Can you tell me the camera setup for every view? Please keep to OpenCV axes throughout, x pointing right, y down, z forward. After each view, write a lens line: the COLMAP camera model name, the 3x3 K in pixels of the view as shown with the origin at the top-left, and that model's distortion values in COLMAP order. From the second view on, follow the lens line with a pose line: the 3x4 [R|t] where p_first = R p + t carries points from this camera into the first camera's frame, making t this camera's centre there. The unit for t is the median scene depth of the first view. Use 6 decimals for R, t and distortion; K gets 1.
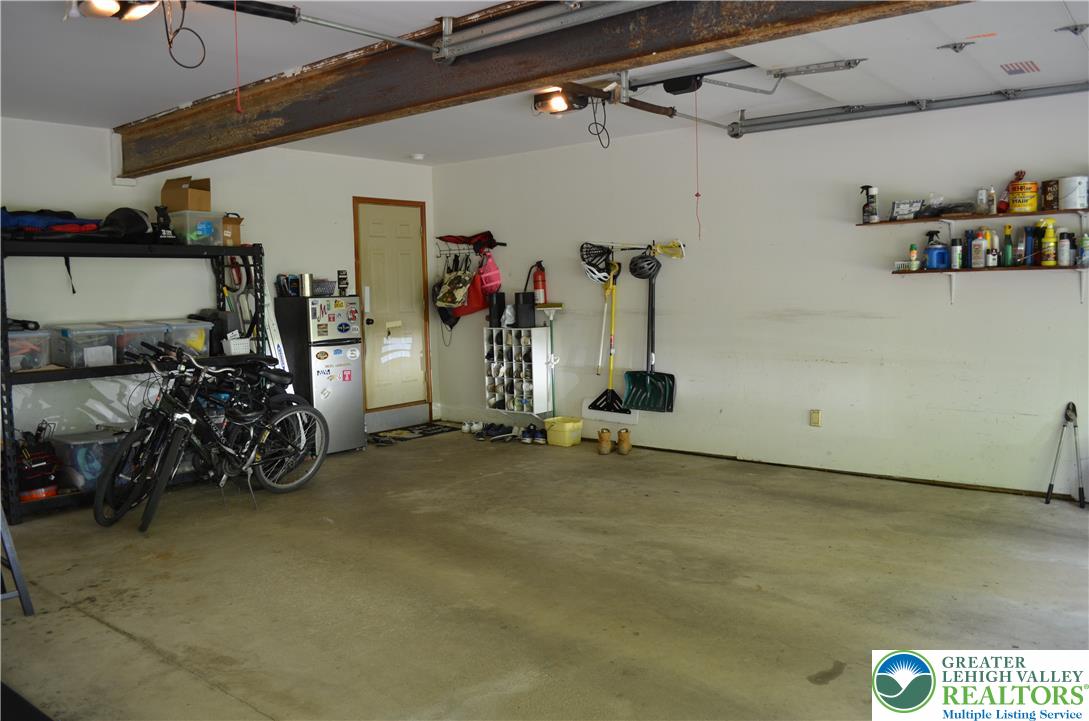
lens RADIAL K [[853.8, 0, 551.8], [0, 853.8, 358.8], [0, 0, 1]] dist [-0.088614, 0.013329]
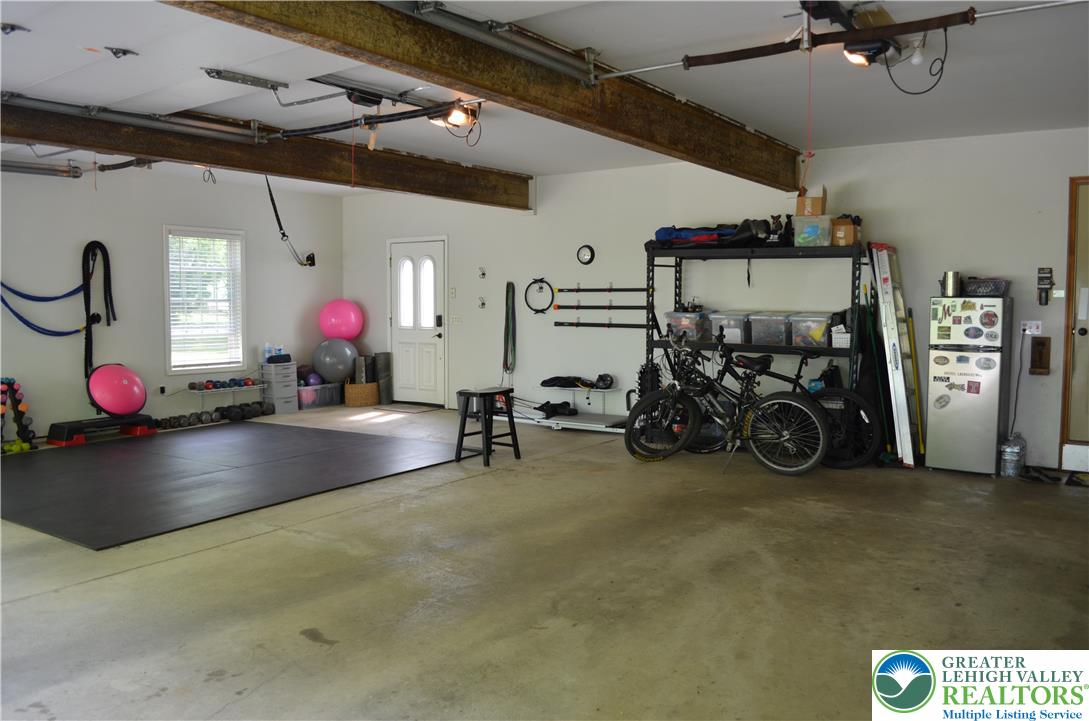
lens RADIAL K [[853.8, 0, 551.8], [0, 853.8, 358.8], [0, 0, 1]] dist [-0.088614, 0.013329]
pose [[0.056185, 0.091748, -0.994196, 0.897849], [-0.091517, 0.992050, 0.086378, -0.067296], [0.994217, 0.086132, 0.064134, 0.768670]]
